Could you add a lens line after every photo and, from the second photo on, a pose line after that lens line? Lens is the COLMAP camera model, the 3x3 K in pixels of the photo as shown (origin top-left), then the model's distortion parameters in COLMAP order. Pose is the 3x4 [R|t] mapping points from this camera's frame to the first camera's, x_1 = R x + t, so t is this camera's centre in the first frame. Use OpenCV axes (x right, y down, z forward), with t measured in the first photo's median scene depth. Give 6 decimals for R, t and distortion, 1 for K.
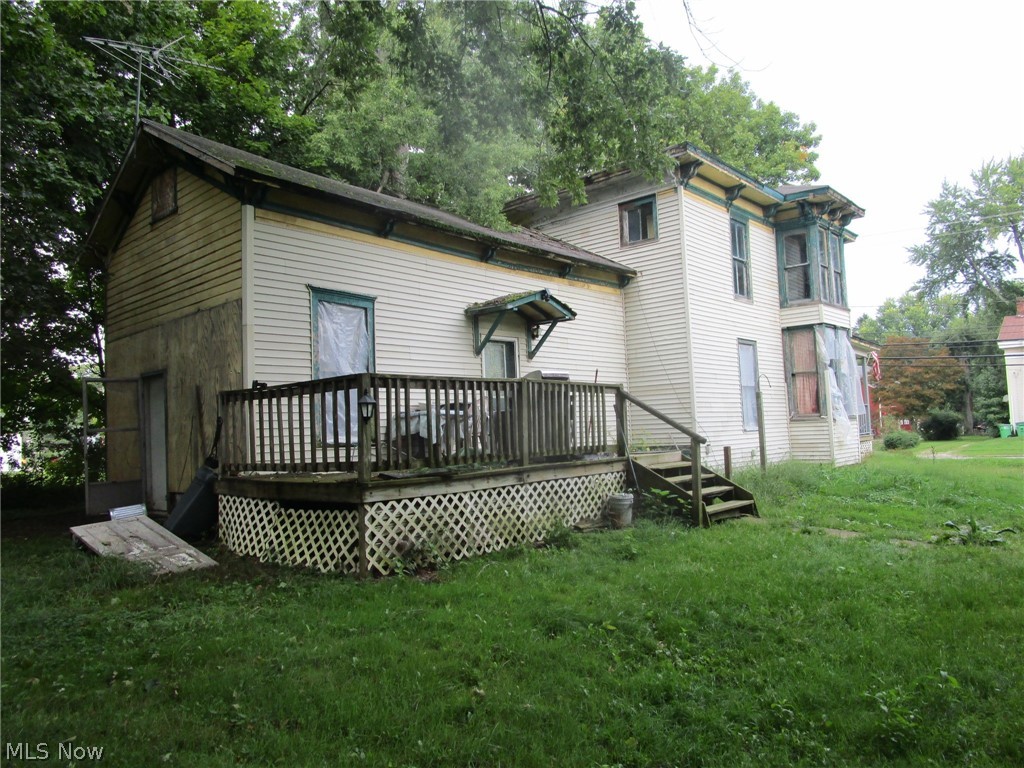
lens RADIAL K [[725.1, 0, 510.5], [0, 725.1, 404.5], [0, 0, 1]] dist [-0.051508, 0.002345]
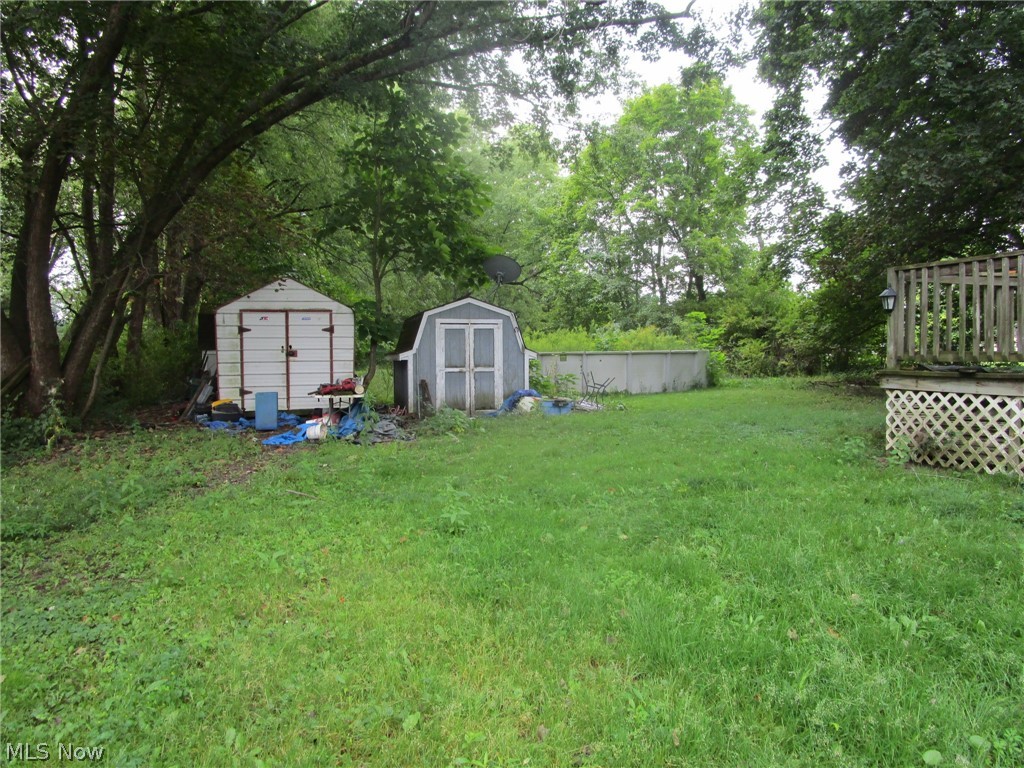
lens RADIAL K [[725.9, 0, 508.6], [0, 725.9, 388.1], [0, 0, 1]] dist [-0.035856, 0.008799]
pose [[-0.474104, 0.087887, -0.876071, 0.752746], [0.063398, 0.995830, 0.065592, 0.020540], [0.878183, -0.024444, -0.477699, 0.750053]]
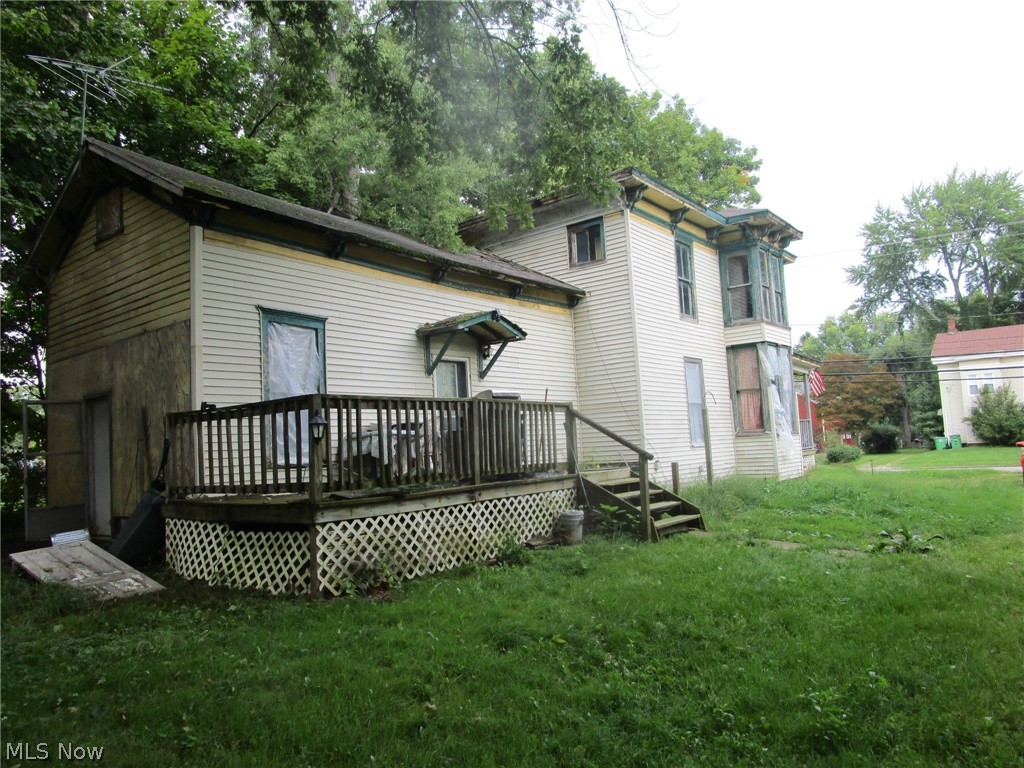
lens RADIAL K [[725.9, 0, 508.6], [0, 725.9, 388.1], [0, 0, 1]] dist [-0.035856, 0.008799]
pose [[0.997993, -0.007822, 0.062834, 0.002098], [0.010894, 0.998754, -0.048704, 0.000335], [-0.062375, 0.049291, 0.996835, -0.017655]]
